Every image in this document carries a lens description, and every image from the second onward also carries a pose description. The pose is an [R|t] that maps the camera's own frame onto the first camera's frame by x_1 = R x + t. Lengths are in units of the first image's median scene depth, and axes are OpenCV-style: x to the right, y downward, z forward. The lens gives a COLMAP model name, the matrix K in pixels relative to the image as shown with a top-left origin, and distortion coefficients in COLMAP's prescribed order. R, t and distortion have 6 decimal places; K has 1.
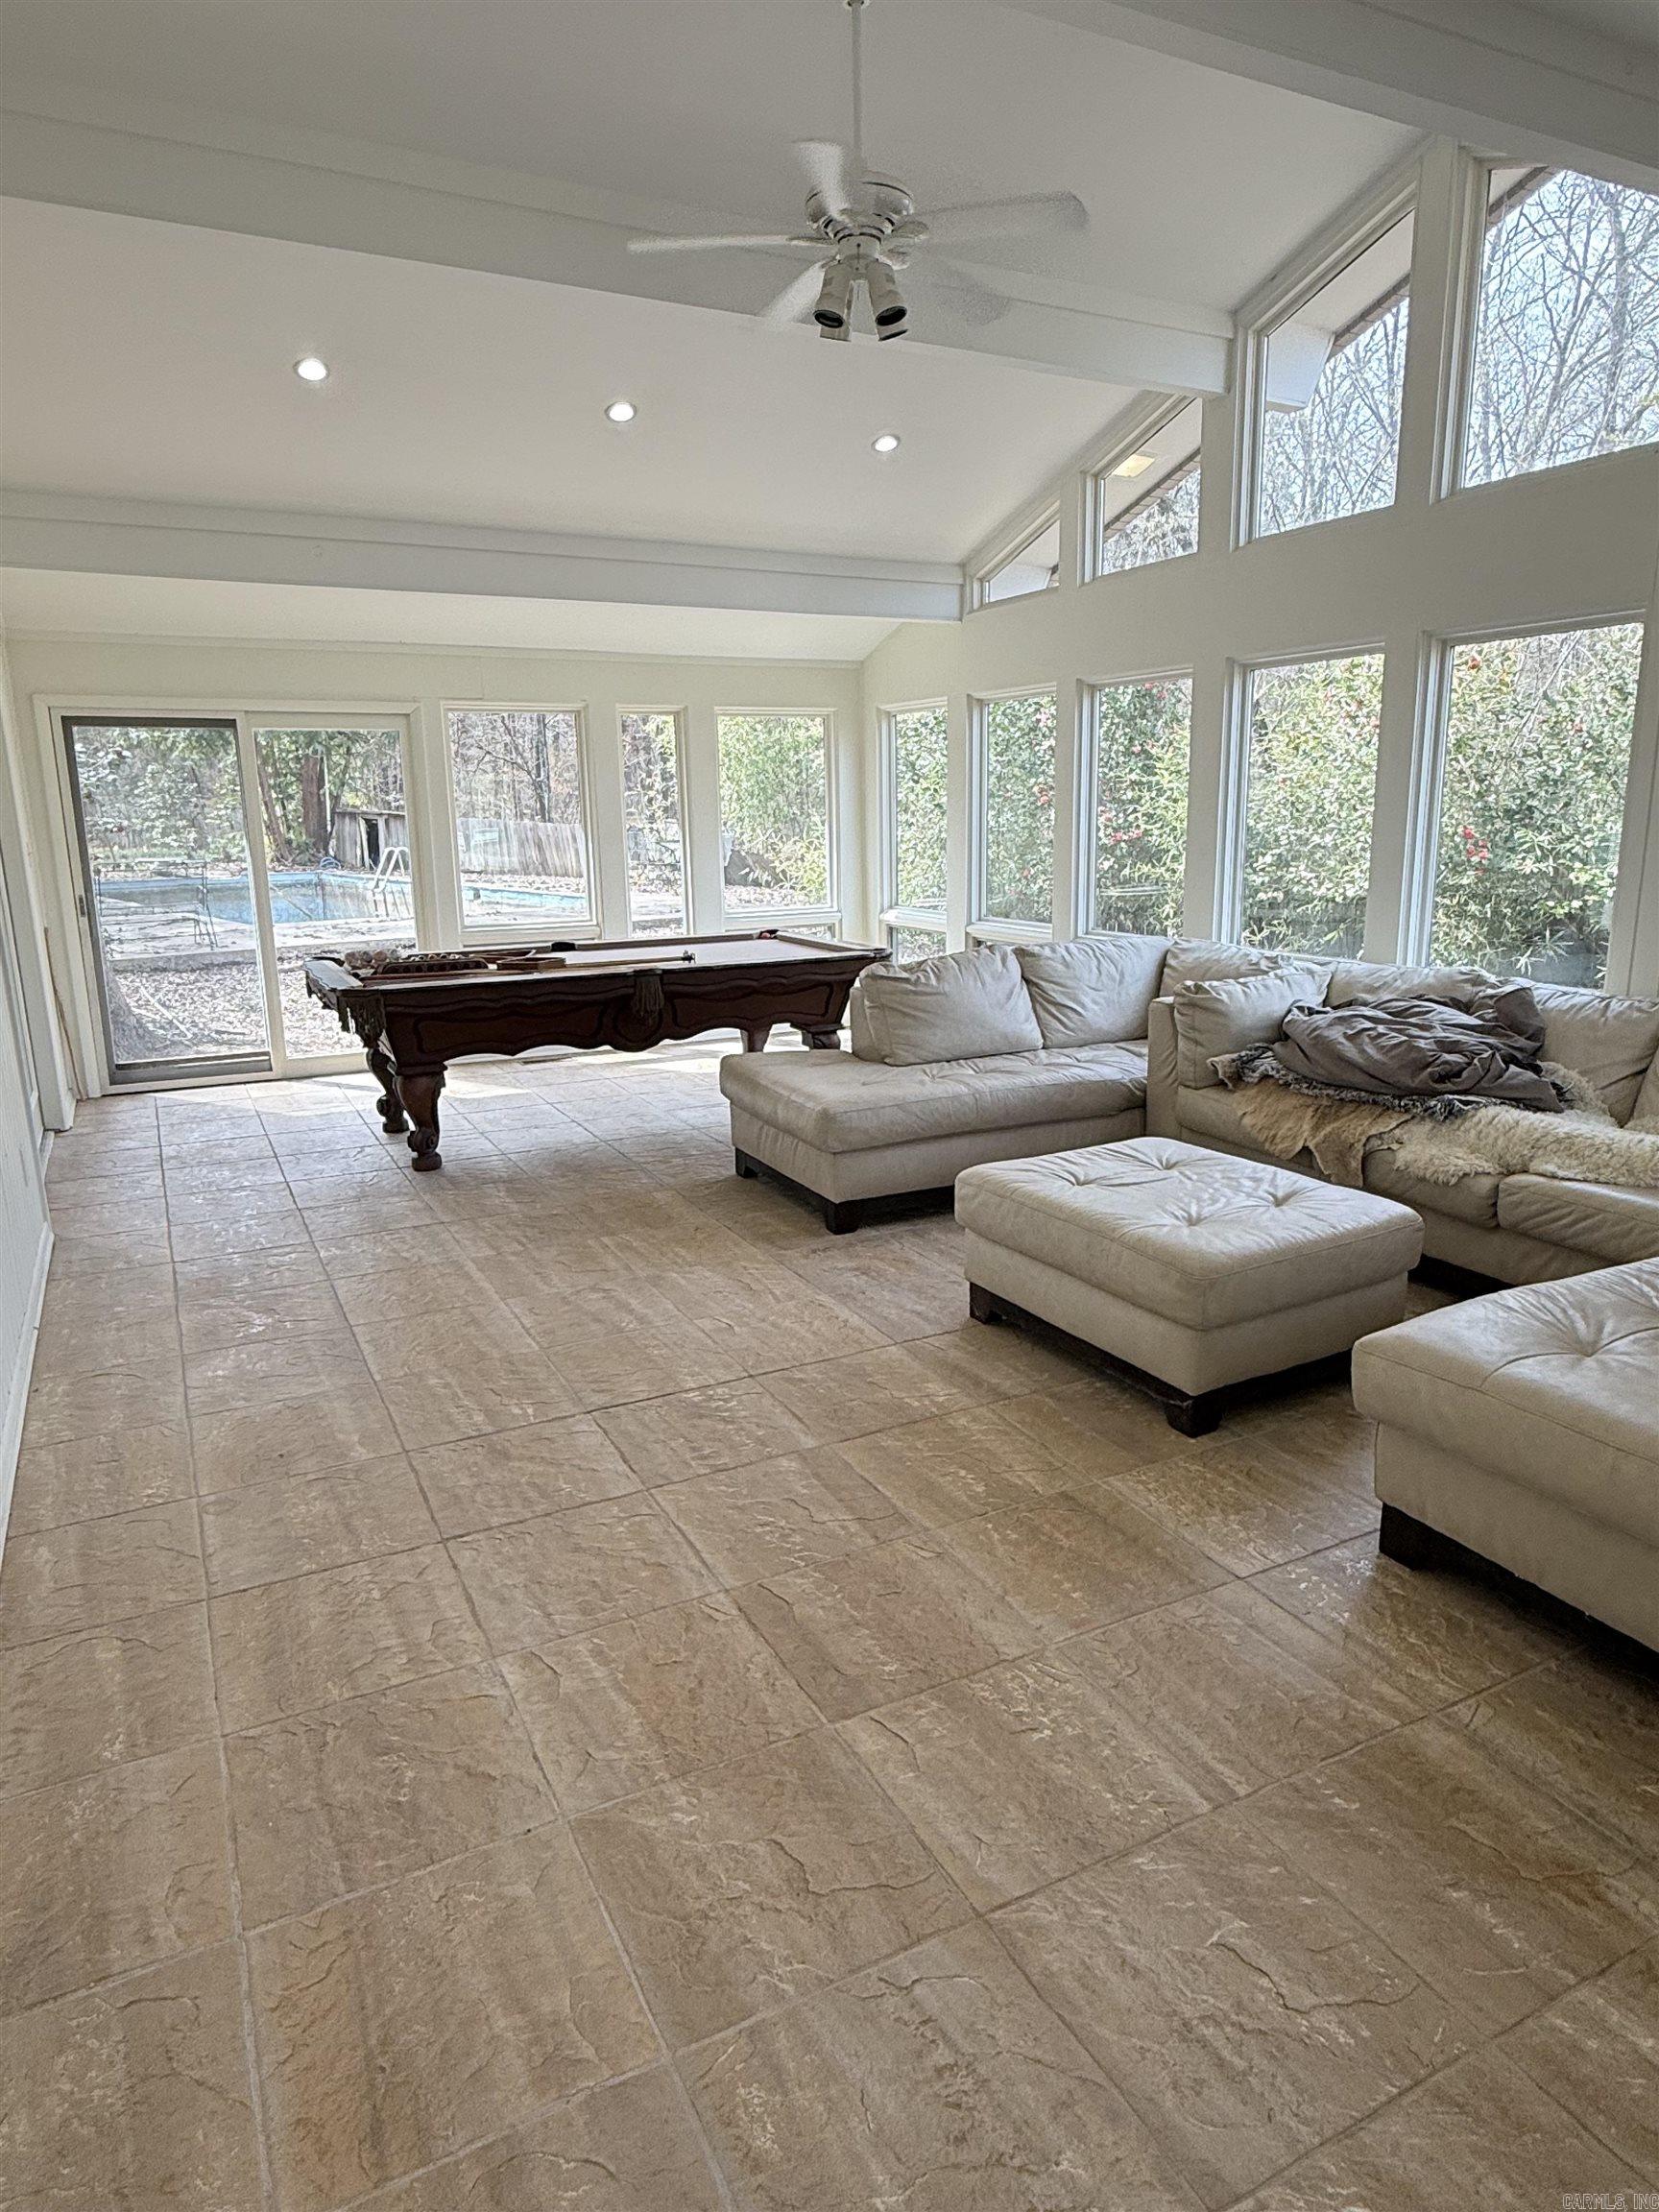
lens RADIAL K [[1341.1, 0, 832.1], [0, 1341.1, 1095.3], [0, 0, 1]] dist [0.009910, -0.003589]
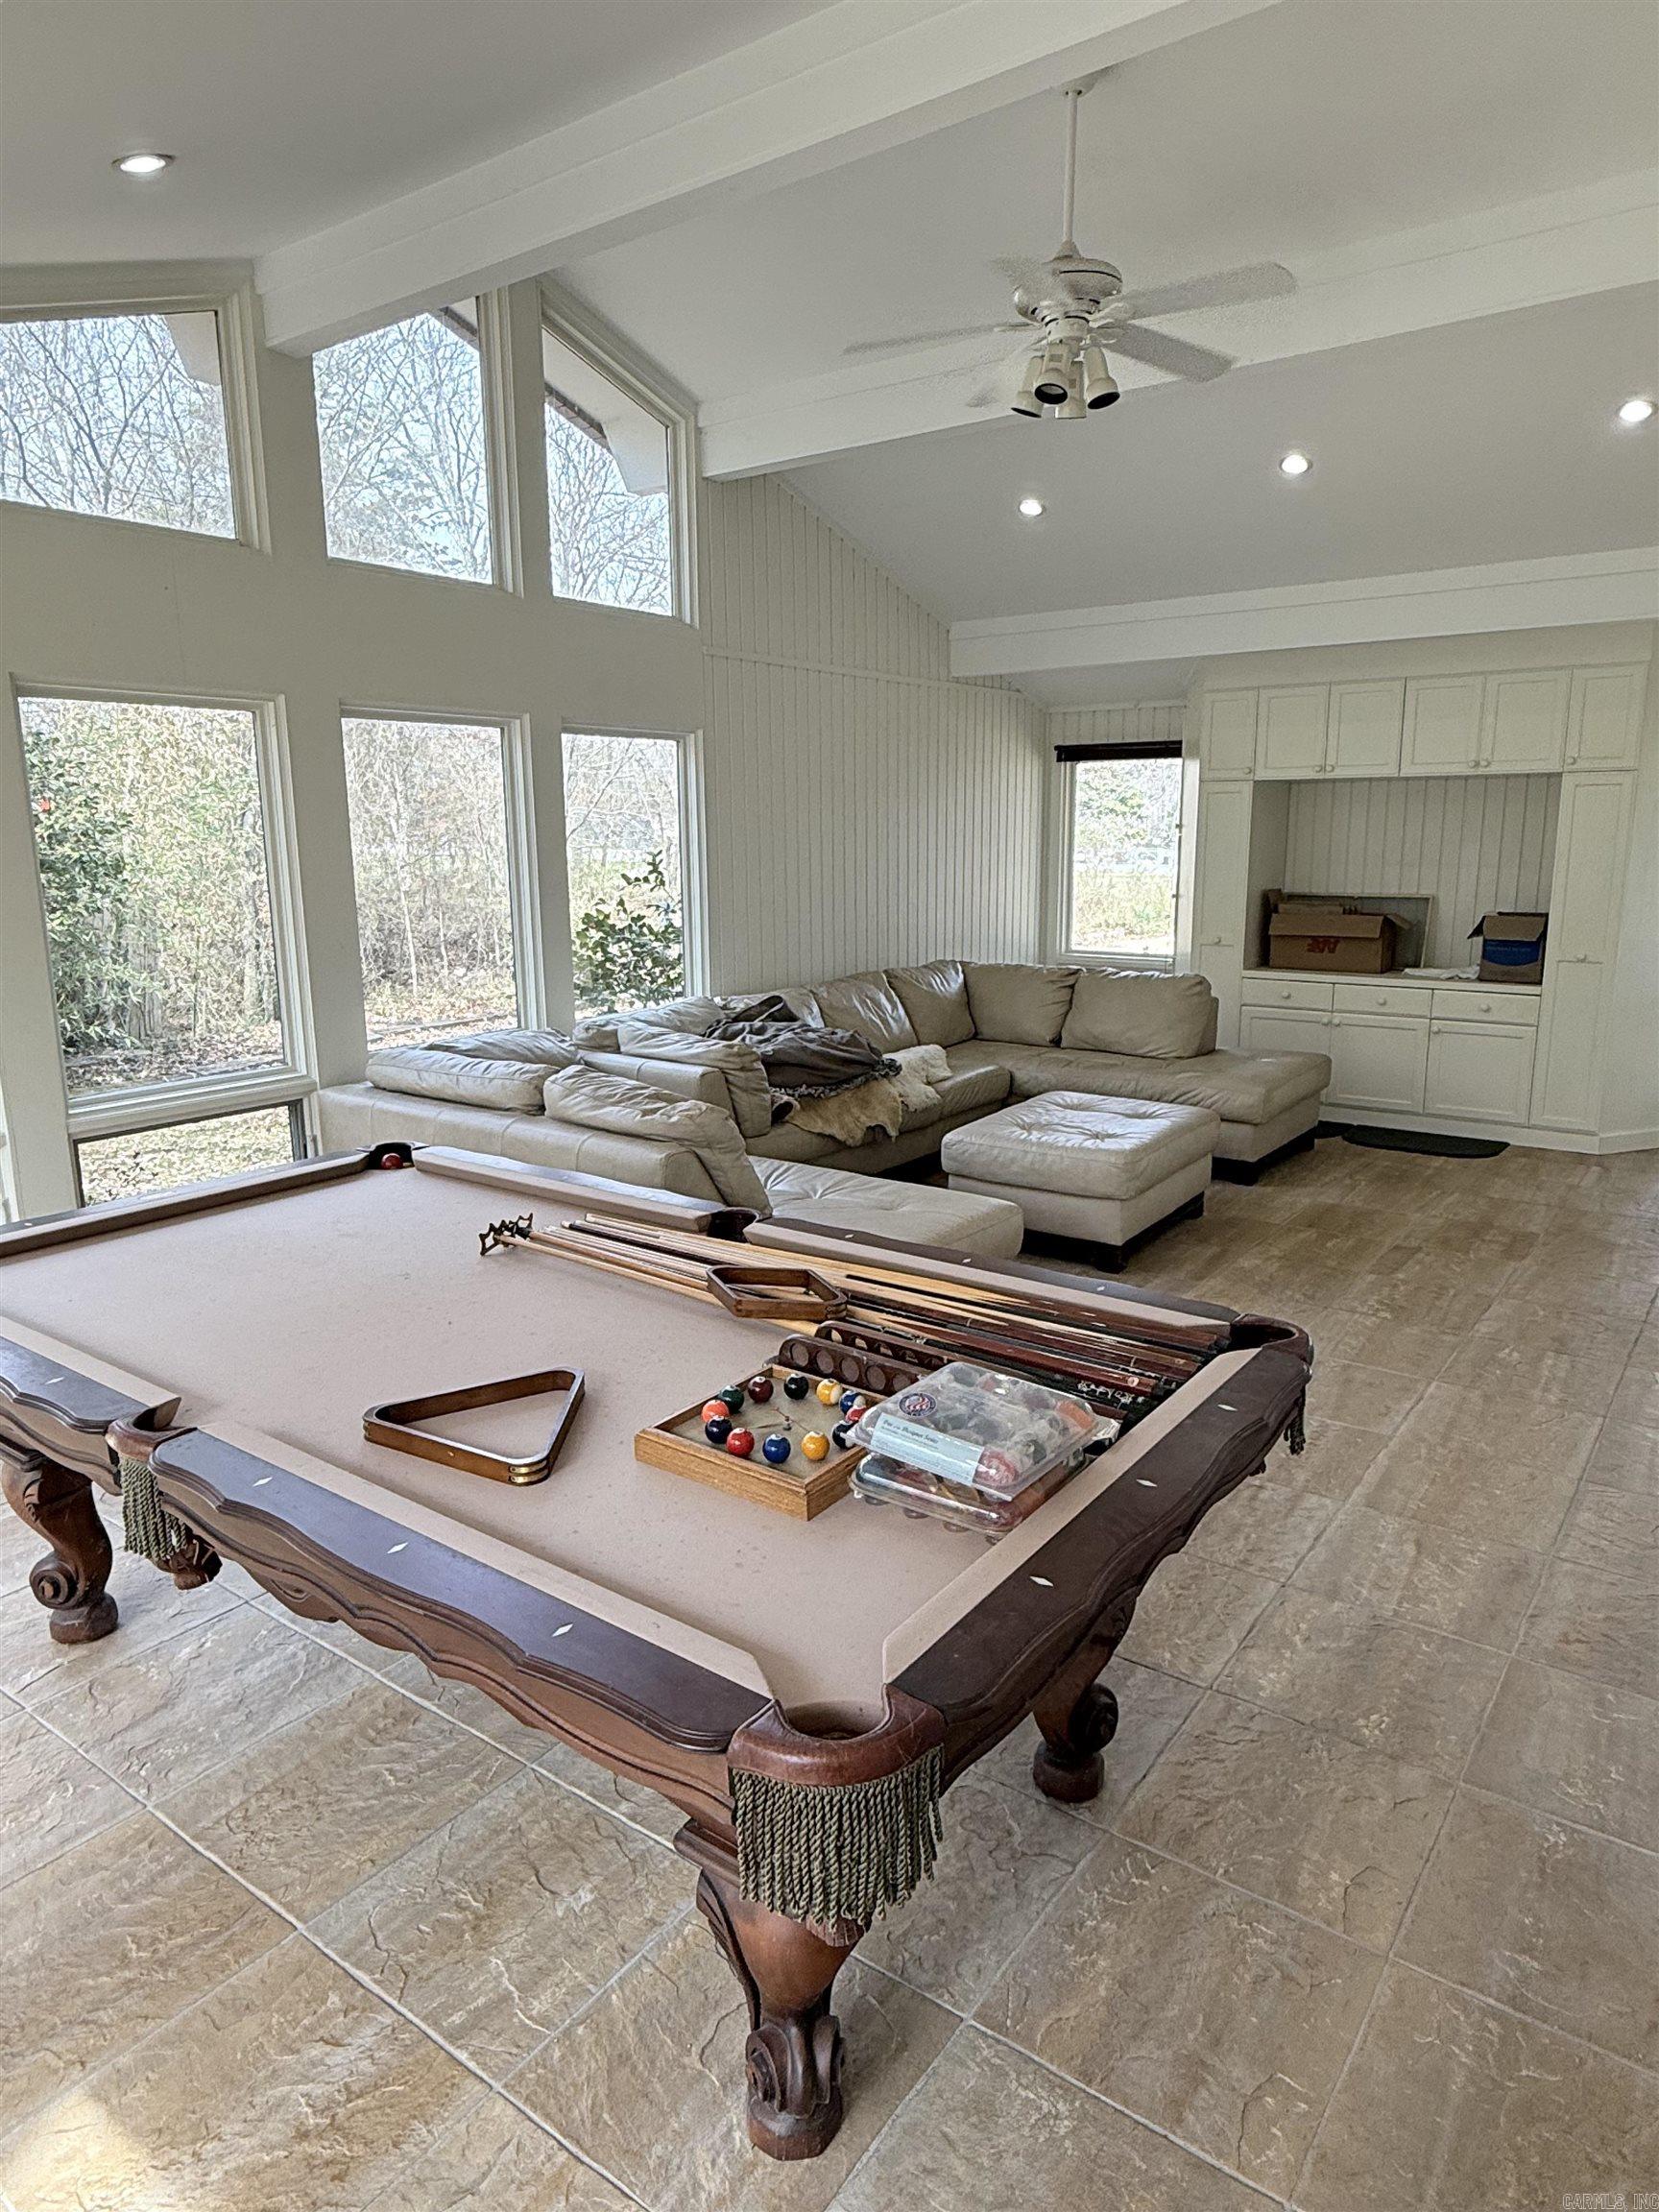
lens RADIAL K [[1341.1, 0, 839.5], [0, 1341.1, 1112.7], [0, 0, 1]] dist [0.009910, -0.003589]
pose [[-0.444723, -0.165673, 0.880212, -1.144377], [0.211629, 0.935481, 0.283000, -0.513286], [-0.870307, 0.312135, -0.380969, 2.205349]]
